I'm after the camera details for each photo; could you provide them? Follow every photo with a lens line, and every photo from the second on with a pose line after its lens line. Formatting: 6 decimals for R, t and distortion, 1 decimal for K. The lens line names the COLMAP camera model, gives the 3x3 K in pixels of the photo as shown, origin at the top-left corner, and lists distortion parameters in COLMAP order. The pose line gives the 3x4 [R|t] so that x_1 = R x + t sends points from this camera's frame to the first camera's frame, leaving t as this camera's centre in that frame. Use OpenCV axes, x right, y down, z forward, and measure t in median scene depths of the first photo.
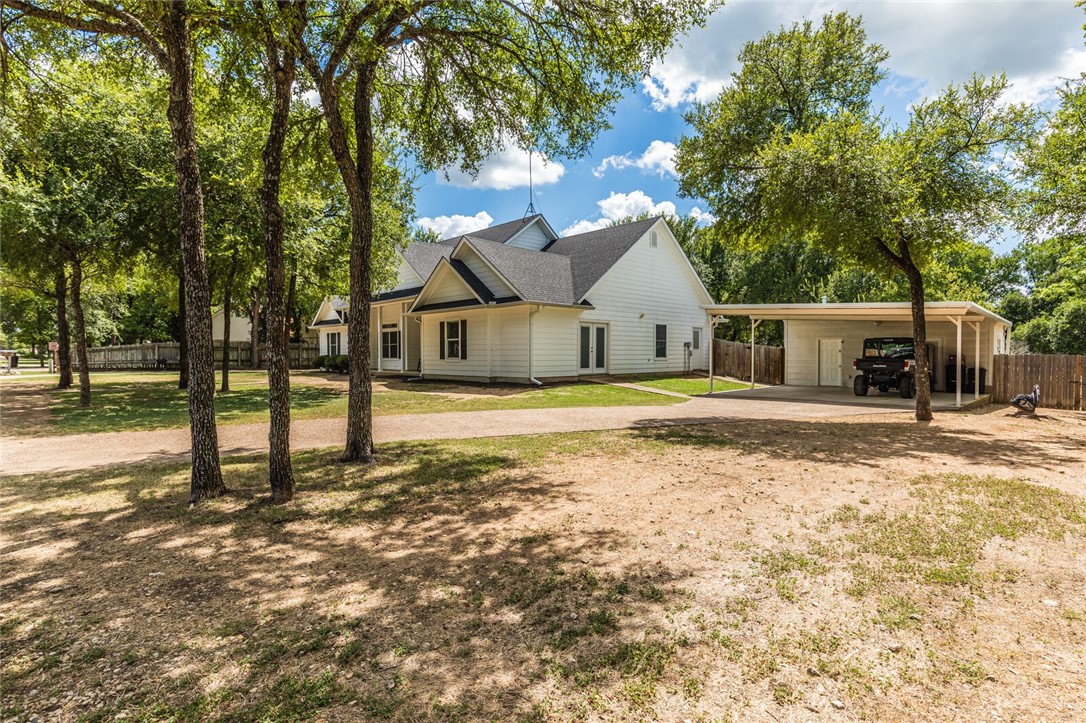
lens RADIAL K [[523.0, 0, 542.2], [0, 523.0, 360.3], [0, 0, 1]] dist [-0.000045, 0.000047]
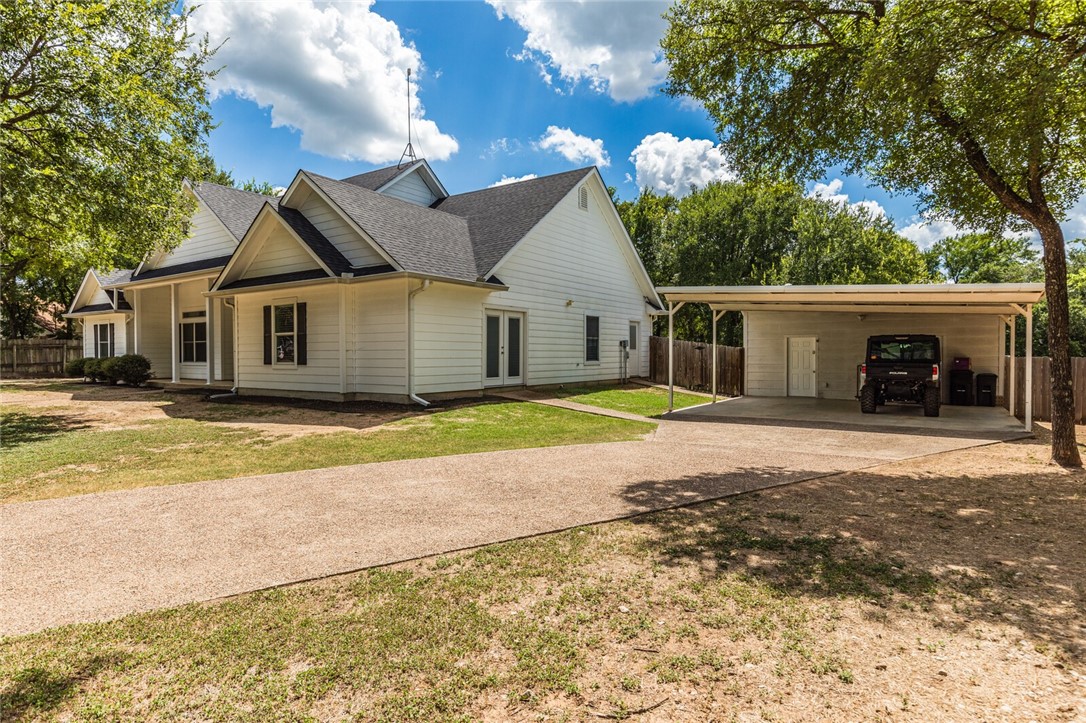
lens RADIAL K [[576.7, 0, 545.3], [0, 576.7, 357.3], [0, 0, 1]] dist [0.005286, -0.003916]
pose [[0.977513, -0.000914, 0.210873, -0.008702], [0.002334, 0.999976, -0.006485, -0.005857], [-0.210862, 0.006832, 0.977492, 0.247608]]
